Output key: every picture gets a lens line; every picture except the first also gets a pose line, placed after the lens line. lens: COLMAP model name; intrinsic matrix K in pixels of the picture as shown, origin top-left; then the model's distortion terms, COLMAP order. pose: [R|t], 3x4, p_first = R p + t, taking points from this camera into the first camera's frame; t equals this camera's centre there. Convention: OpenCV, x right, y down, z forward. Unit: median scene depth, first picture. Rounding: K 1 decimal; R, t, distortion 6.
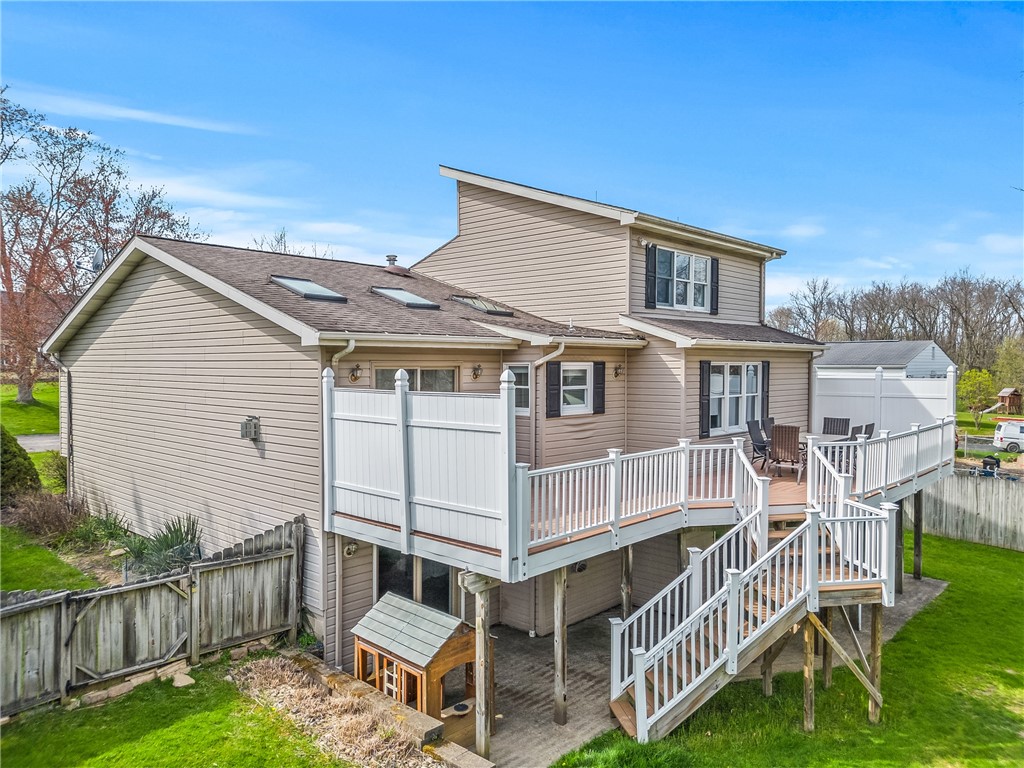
lens RADIAL K [[712.6, 0, 512.0], [0, 712.6, 384.0], [0, 0, 1]] dist [0.031053, -0.002016]
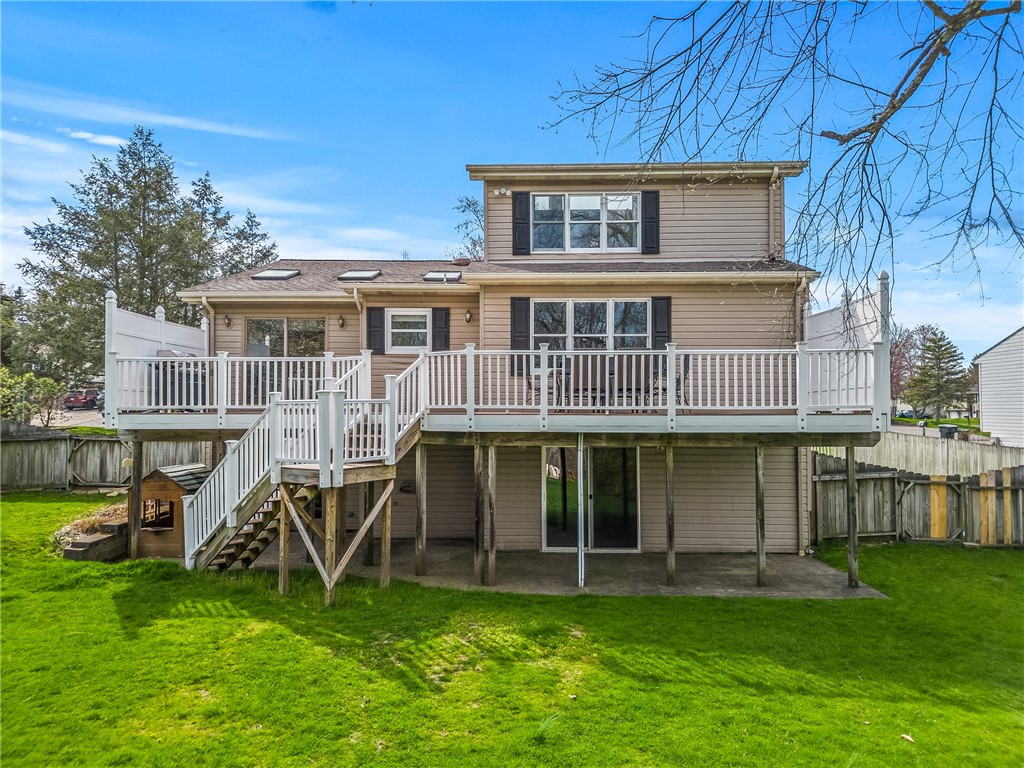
lens RADIAL K [[712.6, 0, 512.0], [0, 712.6, 384.0], [0, 0, 1]] dist [0.031053, -0.002016]
pose [[0.670605, -0.028914, -0.741251, 0.934569], [-0.026321, 0.997683, -0.062729, 0.140741], [0.741347, 0.061577, 0.668291, 0.330376]]
